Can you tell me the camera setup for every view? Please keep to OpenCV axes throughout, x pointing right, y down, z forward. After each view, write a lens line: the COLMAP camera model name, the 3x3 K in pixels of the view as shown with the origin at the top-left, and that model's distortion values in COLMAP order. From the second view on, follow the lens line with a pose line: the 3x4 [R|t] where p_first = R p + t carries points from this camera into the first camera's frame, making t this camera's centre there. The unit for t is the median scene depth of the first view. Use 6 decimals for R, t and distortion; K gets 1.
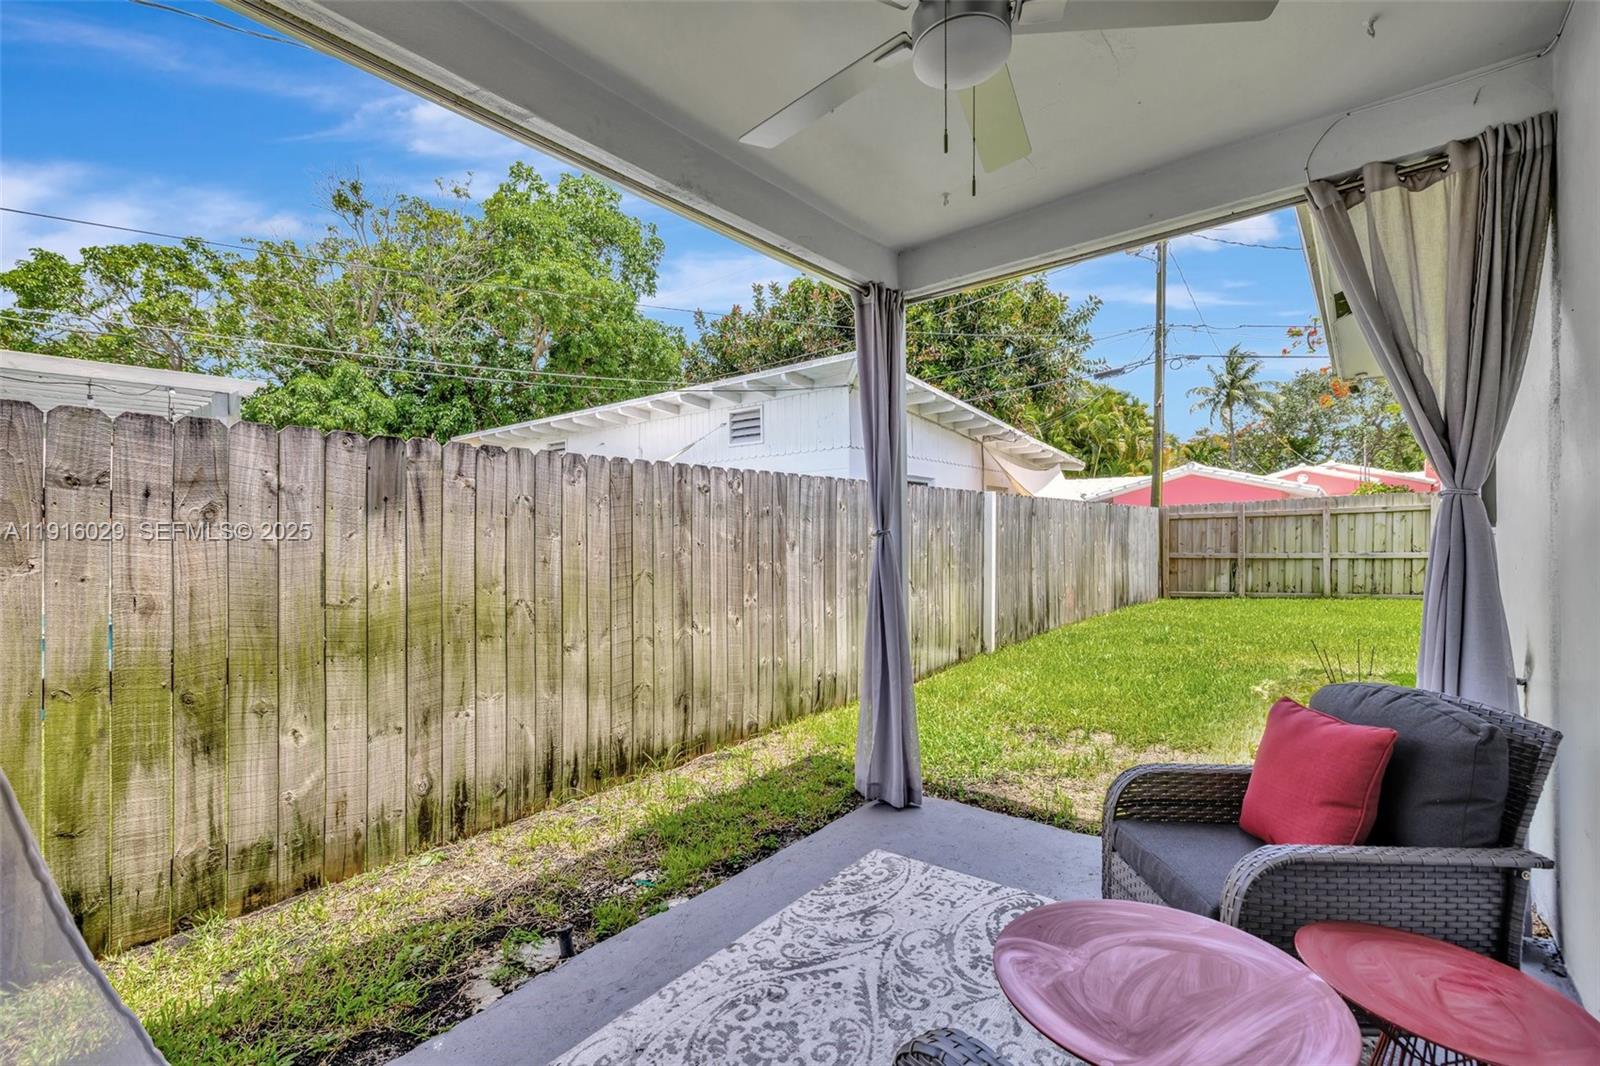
lens RADIAL K [[702.1, 0, 813.8], [0, 702.1, 541.4], [0, 0, 1]] dist [0.001294, 0.000127]
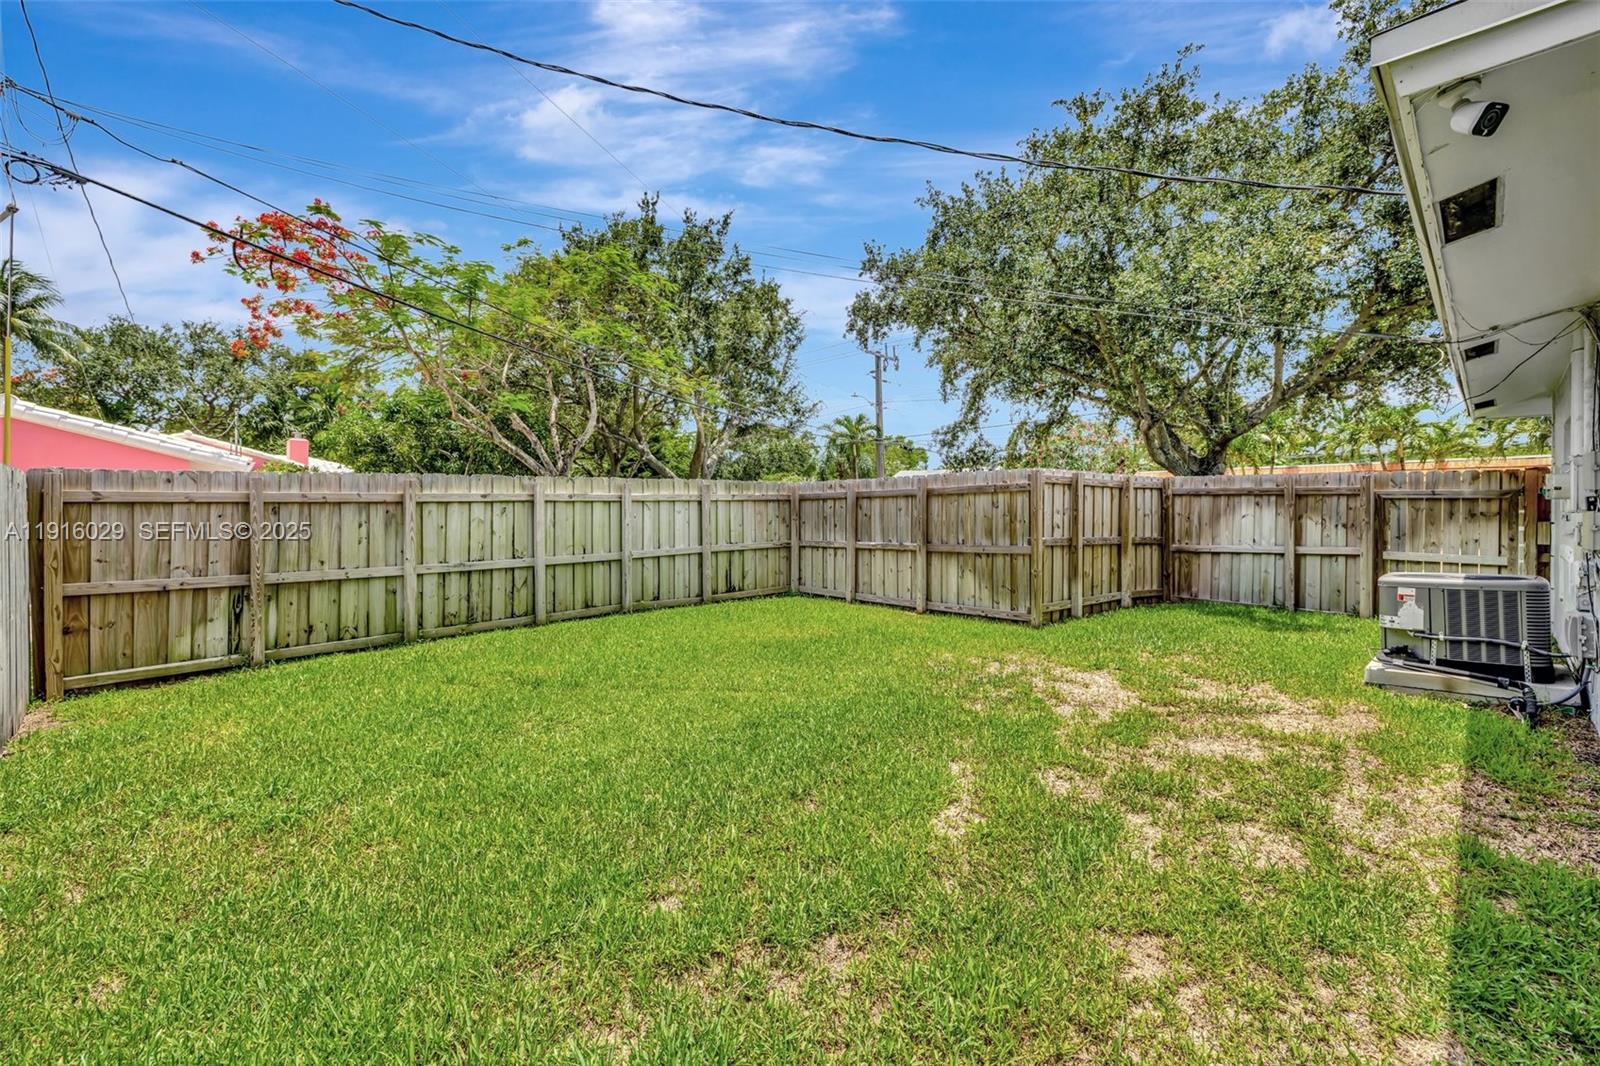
lens RADIAL K [[669.5, 0, 787.7], [0, 669.5, 518.2], [0, 0, 1]] dist [0.001882, -0.000329]
pose [[0.151755, 0.001977, 0.988416, 0.199301], [0.004864, 0.999984, -0.002747, -0.021012], [-0.988406, 0.005224, 0.151743, 0.569116]]
